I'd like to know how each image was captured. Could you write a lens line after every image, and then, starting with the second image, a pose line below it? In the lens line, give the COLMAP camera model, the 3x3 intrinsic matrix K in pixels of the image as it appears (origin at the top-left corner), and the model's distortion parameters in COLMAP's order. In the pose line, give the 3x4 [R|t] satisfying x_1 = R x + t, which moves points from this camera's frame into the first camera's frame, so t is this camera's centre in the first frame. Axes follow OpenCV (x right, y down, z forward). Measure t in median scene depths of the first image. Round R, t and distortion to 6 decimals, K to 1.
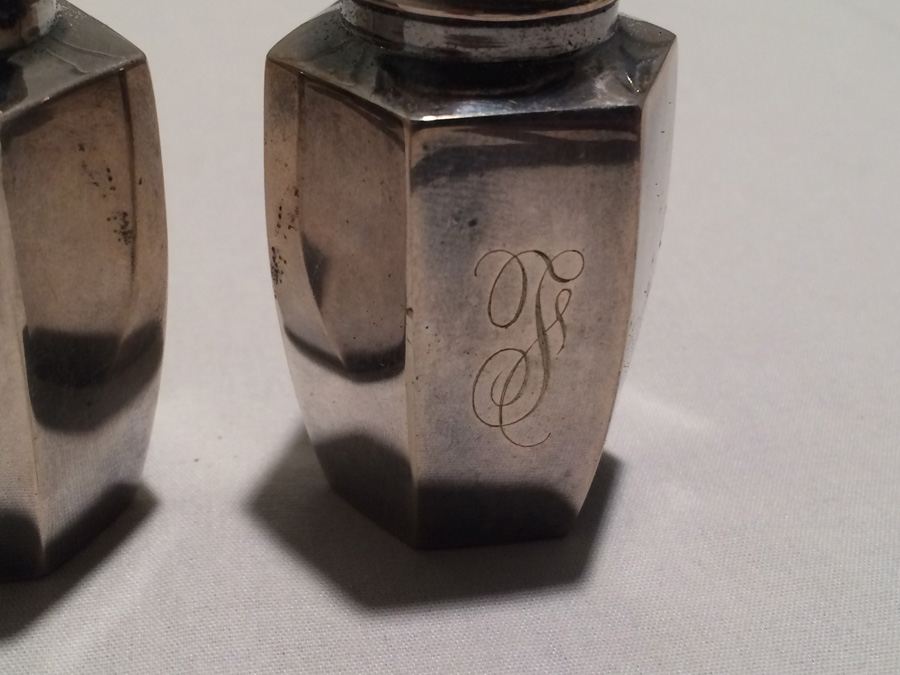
lens RADIAL K [[1311.8, 0, 452.1], [0, 1311.8, 336.7], [0, 0, 1]] dist [0.102432, 0.000000]
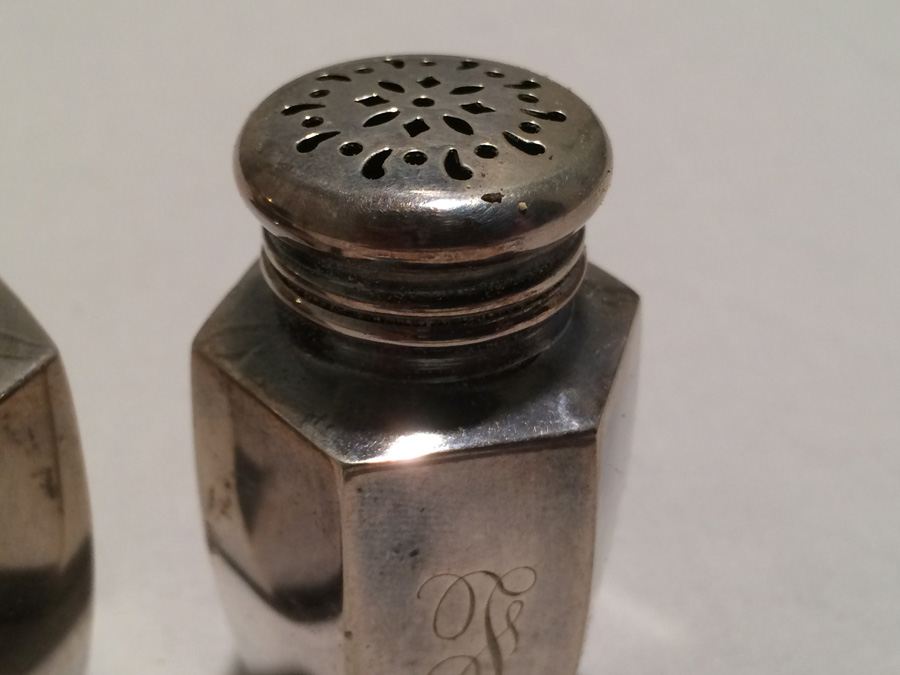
lens RADIAL K [[1311.8, 0, 450.9], [0, 1311.8, 331.8], [0, 0, 1]] dist [0.102432, 0.000000]
pose [[0.999989, -0.004434, -0.001822, 0.042964], [0.004607, 0.993972, 0.109541, -0.334658], [0.001326, -0.109548, 0.993981, 0.095927]]
